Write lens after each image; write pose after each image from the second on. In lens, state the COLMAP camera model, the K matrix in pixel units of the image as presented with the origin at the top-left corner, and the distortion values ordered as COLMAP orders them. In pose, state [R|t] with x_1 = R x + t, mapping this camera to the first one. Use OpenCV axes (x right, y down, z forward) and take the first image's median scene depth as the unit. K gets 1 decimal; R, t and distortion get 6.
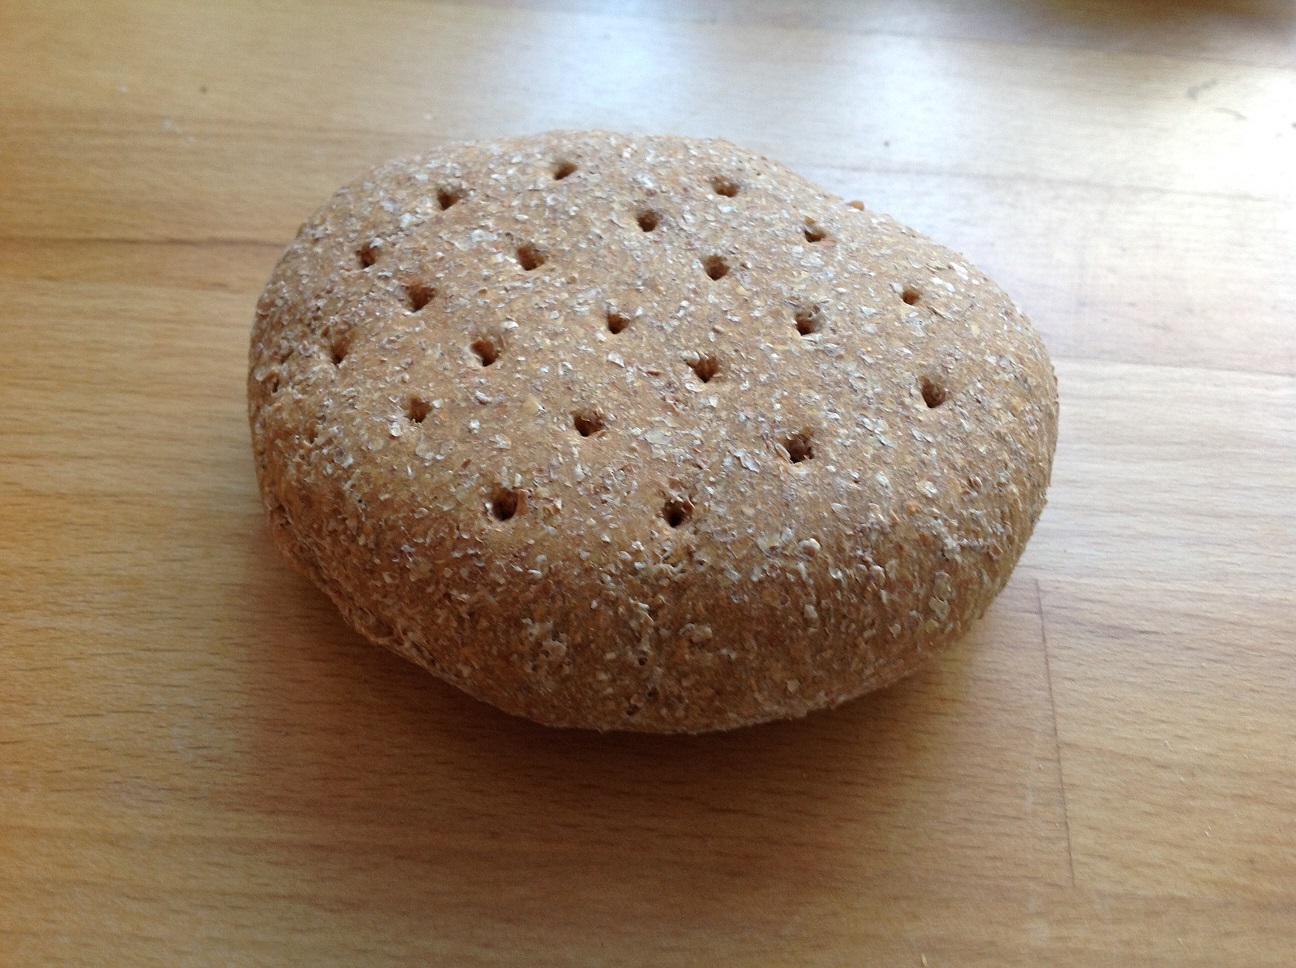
lens RADIAL K [[1217.5, 0, 648.0], [0, 1217.5, 484.0], [0, 0, 1]] dist [0.148982, -0.344030]
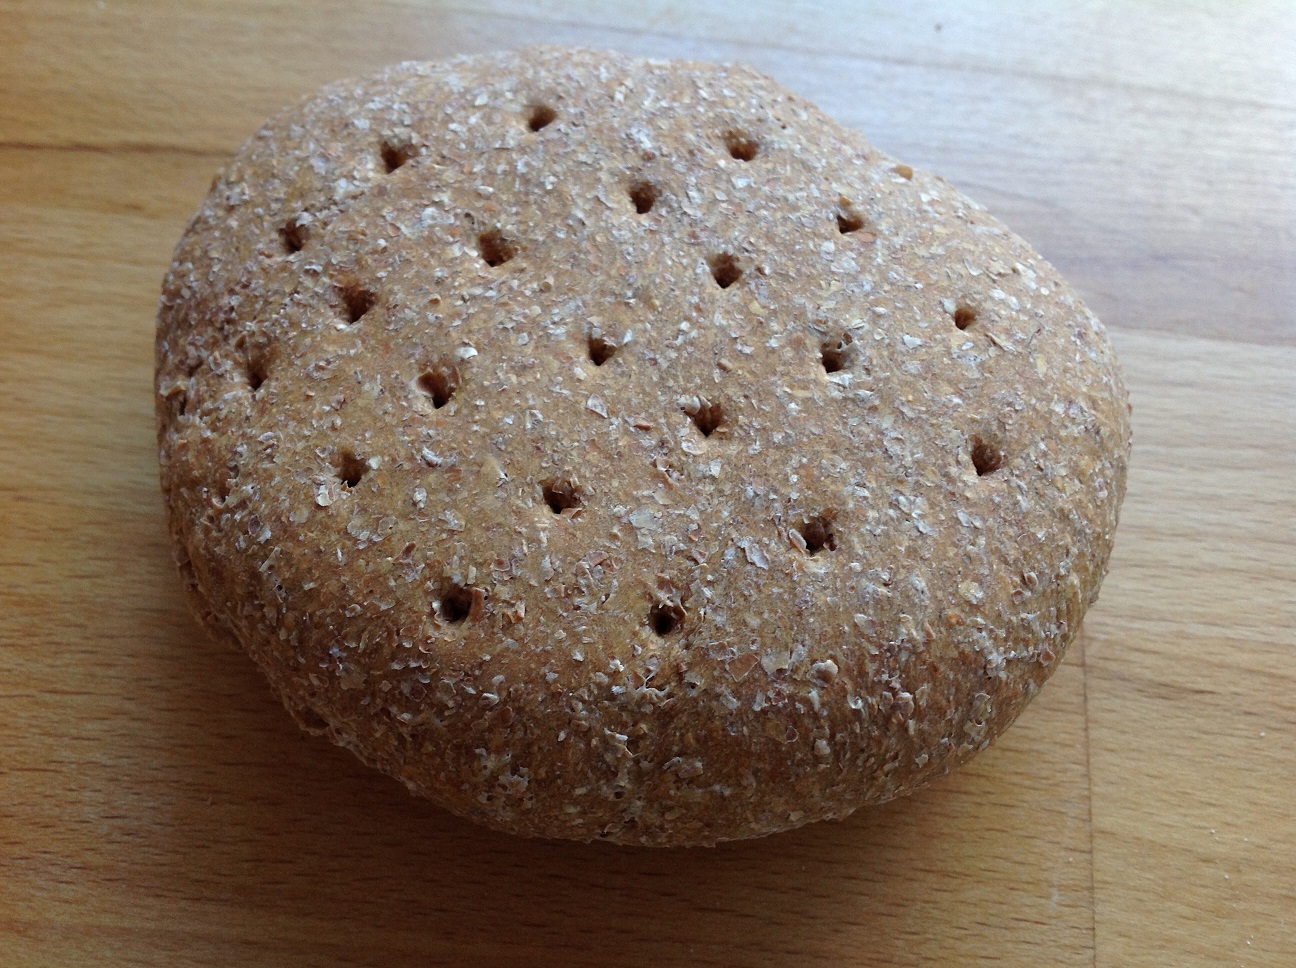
lens RADIAL K [[1217.5, 0, 648.0], [0, 1217.5, 484.0], [0, 0, 1]] dist [0.148982, -0.344030]
pose [[0.999614, 0.027523, 0.003882, 0.005690], [-0.027753, 0.980514, 0.194478, -0.207073], [0.001547, -0.194511, 0.980899, 0.193740]]
